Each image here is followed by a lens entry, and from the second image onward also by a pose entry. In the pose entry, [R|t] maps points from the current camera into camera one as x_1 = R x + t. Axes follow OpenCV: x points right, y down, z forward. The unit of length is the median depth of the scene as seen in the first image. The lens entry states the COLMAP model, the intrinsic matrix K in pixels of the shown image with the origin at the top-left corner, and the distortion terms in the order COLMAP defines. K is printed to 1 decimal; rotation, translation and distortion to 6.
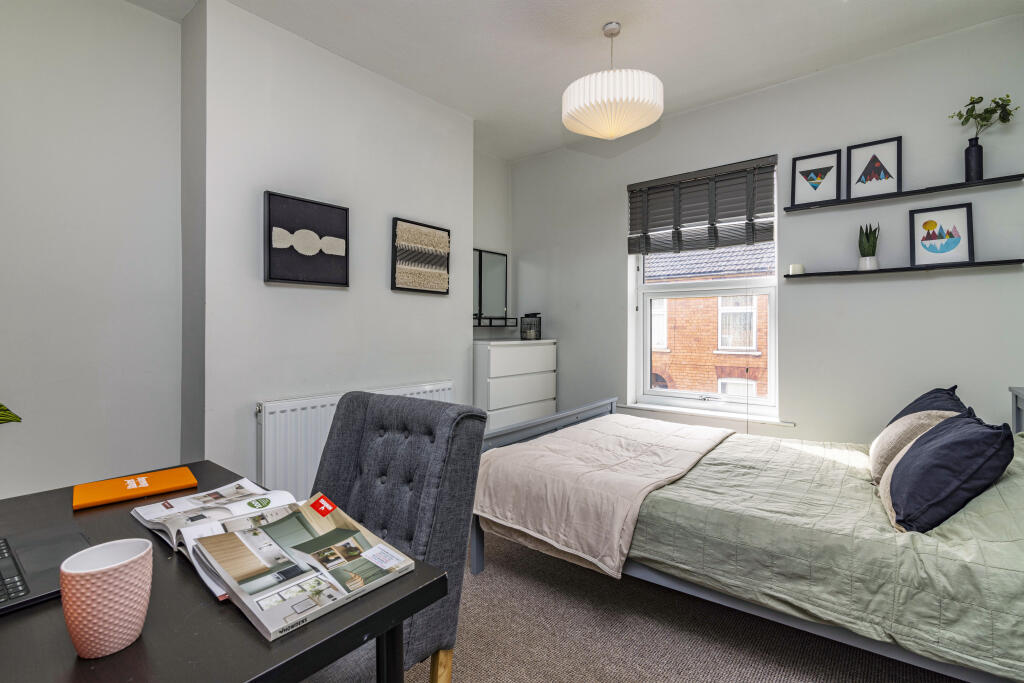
lens RADIAL K [[498.0, 0, 517.4], [0, 498.0, 321.1], [0, 0, 1]] dist [-0.000797, -0.000019]
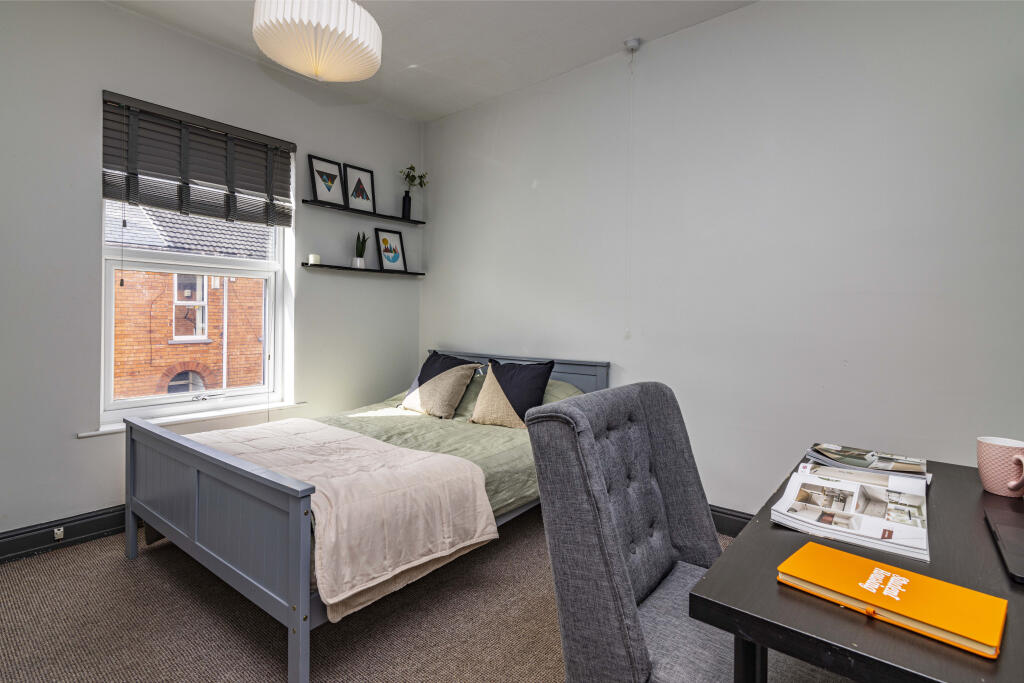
lens RADIAL K [[498.0, 0, 517.4], [0, 498.0, 321.1], [0, 0, 1]] dist [-0.000797, -0.000019]
pose [[-0.022236, -0.009888, 0.999704, -0.573961], [-0.017233, 0.999806, 0.009505, 0.012978], [-0.999604, -0.017017, -0.022402, 0.625473]]
